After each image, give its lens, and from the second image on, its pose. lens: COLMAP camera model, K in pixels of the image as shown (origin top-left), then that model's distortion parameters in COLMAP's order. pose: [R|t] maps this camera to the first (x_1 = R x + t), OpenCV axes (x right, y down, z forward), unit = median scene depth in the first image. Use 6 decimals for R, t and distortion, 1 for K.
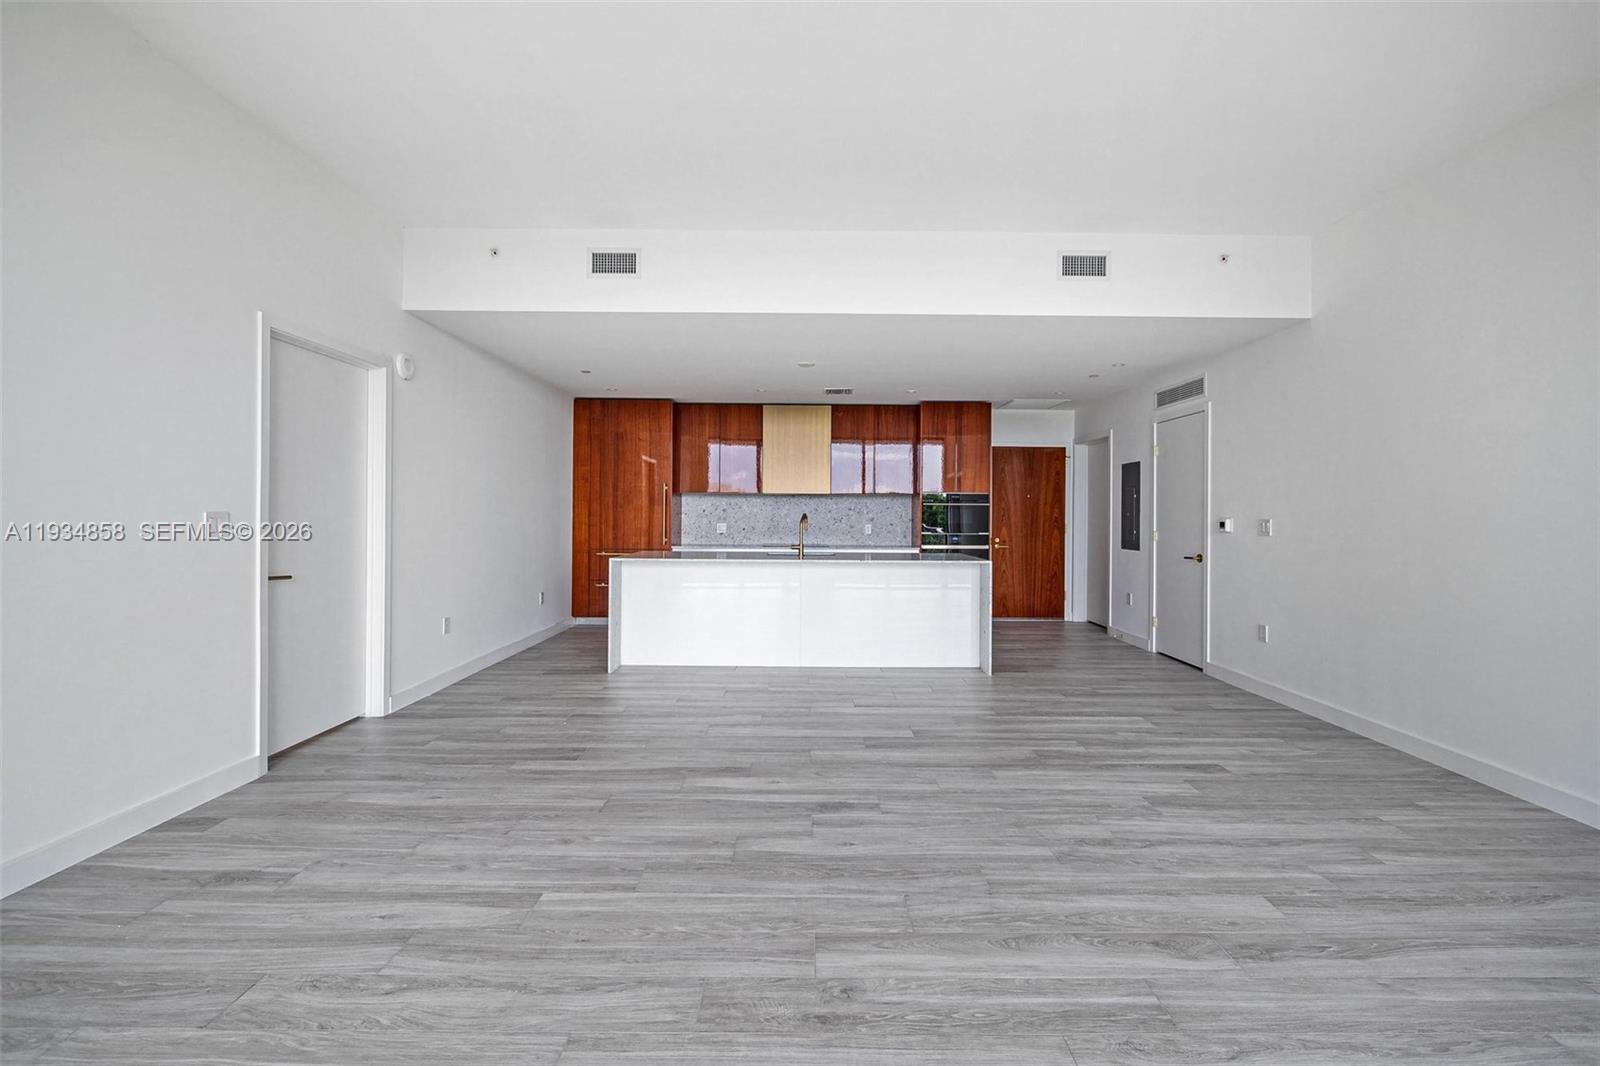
lens RADIAL K [[654.7, 0, 807.4], [0, 654.7, 517.9], [0, 0, 1]] dist [-0.004496, 0.000138]
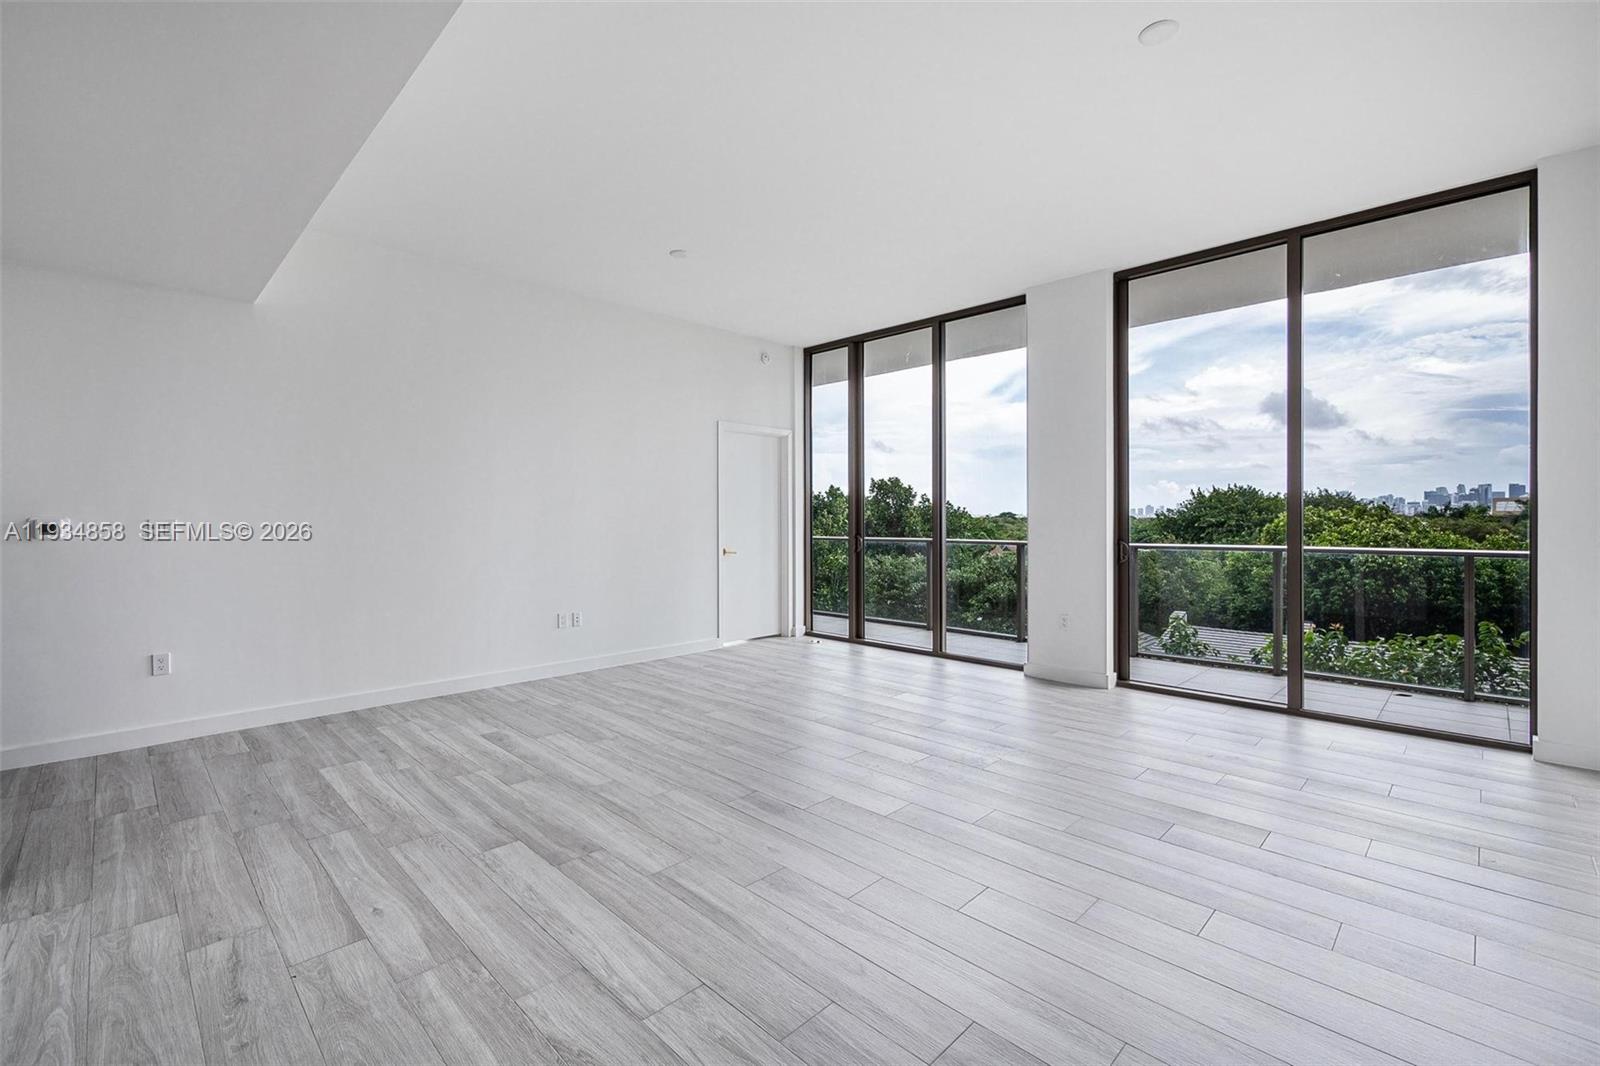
lens RADIAL K [[692.4, 0, 806.0], [0, 692.4, 524.6], [0, 0, 1]] dist [-0.000626, 0.000266]
pose [[-0.708573, -0.012229, 0.705532, -0.384580], [-0.000395, 0.999857, 0.016933, -0.006560], [-0.705638, 0.011720, -0.708476, 0.893996]]
